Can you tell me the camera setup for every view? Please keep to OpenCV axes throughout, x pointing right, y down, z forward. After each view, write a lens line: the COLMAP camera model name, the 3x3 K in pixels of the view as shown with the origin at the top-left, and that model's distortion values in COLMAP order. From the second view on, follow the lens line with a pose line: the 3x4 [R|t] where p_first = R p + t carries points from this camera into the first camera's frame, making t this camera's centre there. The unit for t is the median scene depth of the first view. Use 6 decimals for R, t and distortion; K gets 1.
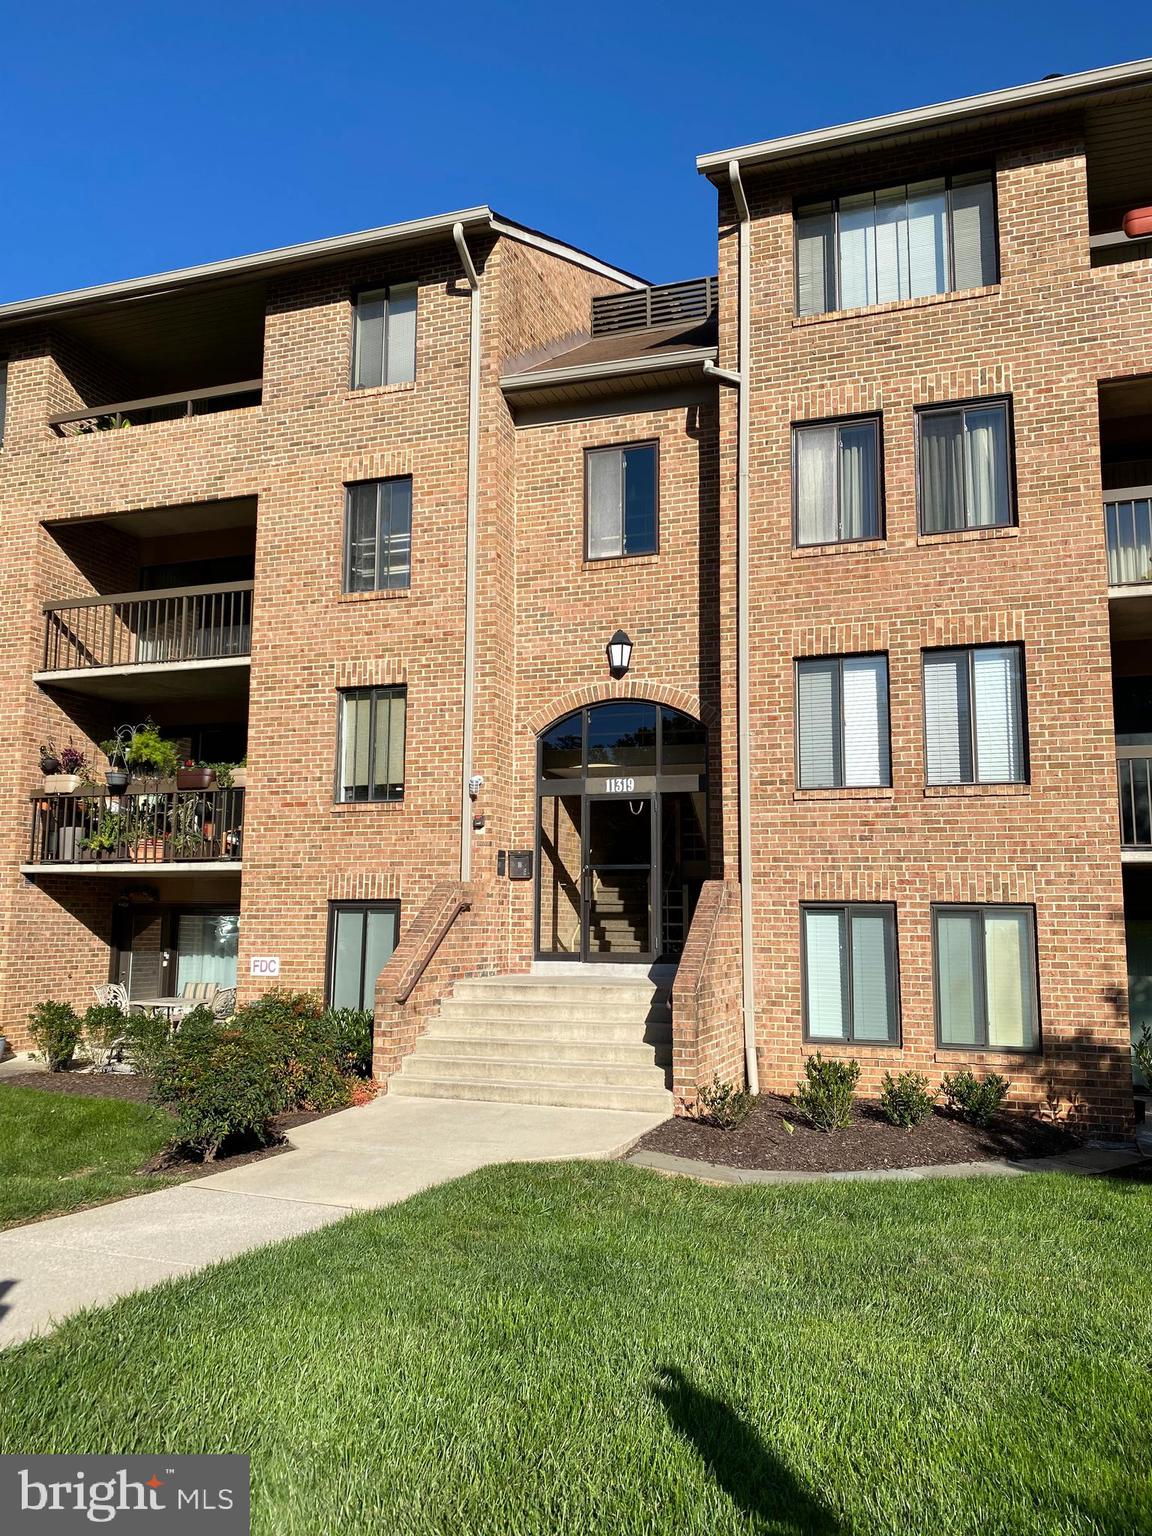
lens RADIAL K [[1153.9, 0, 578.4], [0, 1153.9, 772.0], [0, 0, 1]] dist [0.055898, -0.060254]
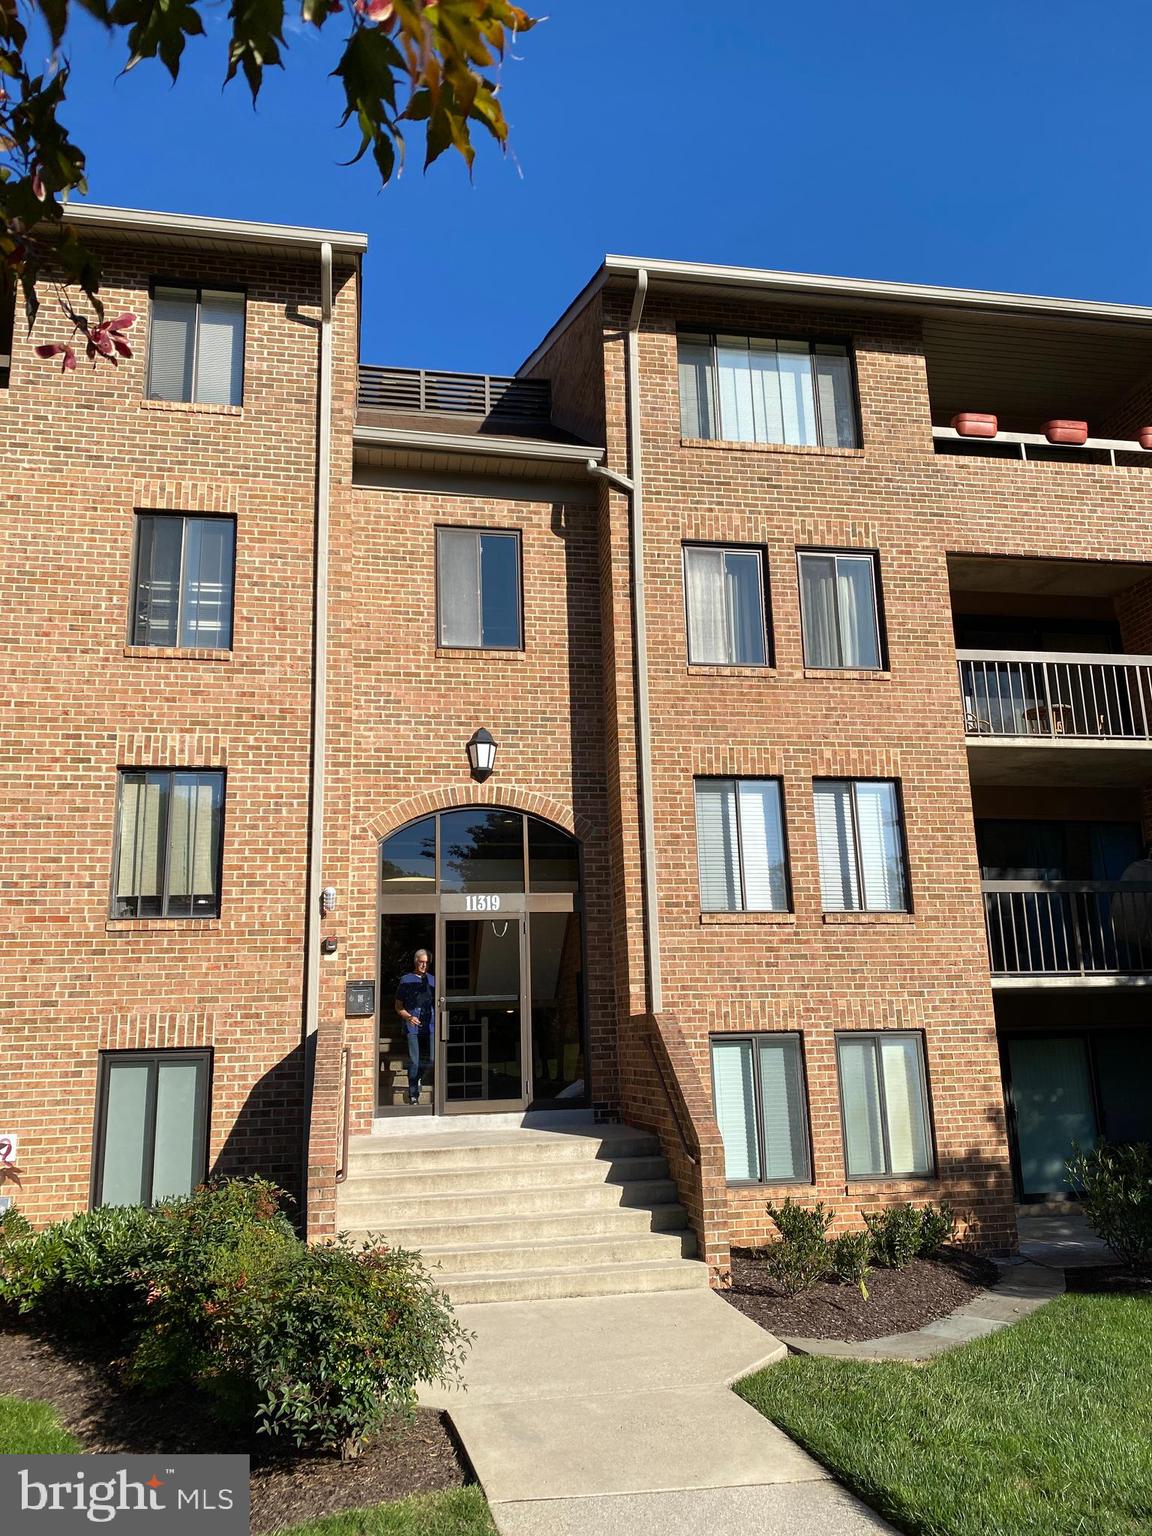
lens RADIAL K [[1153.9, 0, 584.1], [0, 1153.9, 779.4], [0, 0, 1]] dist [0.055898, -0.060254]
pose [[0.868430, 0.078447, 0.489566, -0.348385], [-0.029840, 0.993883, -0.106326, 0.009324], [-0.494913, 0.077728, 0.865459, 0.202268]]
